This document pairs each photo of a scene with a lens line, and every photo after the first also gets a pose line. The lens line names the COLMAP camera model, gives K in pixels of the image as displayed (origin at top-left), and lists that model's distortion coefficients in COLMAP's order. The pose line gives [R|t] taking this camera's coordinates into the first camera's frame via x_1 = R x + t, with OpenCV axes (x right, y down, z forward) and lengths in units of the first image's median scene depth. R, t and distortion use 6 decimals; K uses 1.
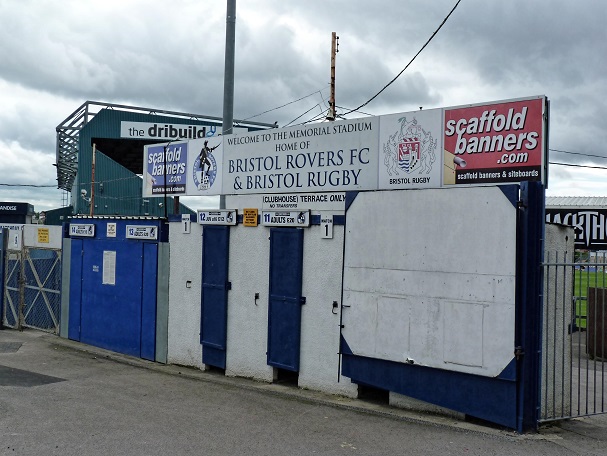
lens RADIAL K [[488.5, 0, 303.5], [0, 488.5, 227.3], [0, 0, 1]] dist [-0.035716, 0.029043]
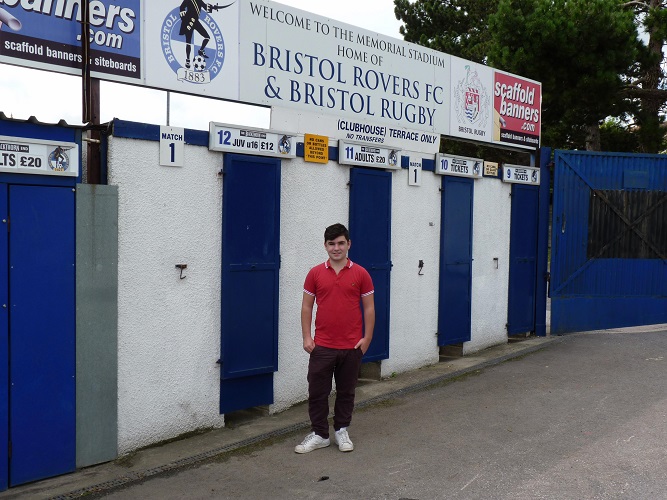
lens RADIAL K [[536.8, 0, 334.0], [0, 536.8, 247.5], [0, 0, 1]] dist [-0.035716, 0.029043]
pose [[0.303062, -0.059489, 0.951112, -0.804442], [-0.010157, 0.997791, 0.065645, 0.063832], [-0.952917, -0.029555, 0.301788, 0.800026]]
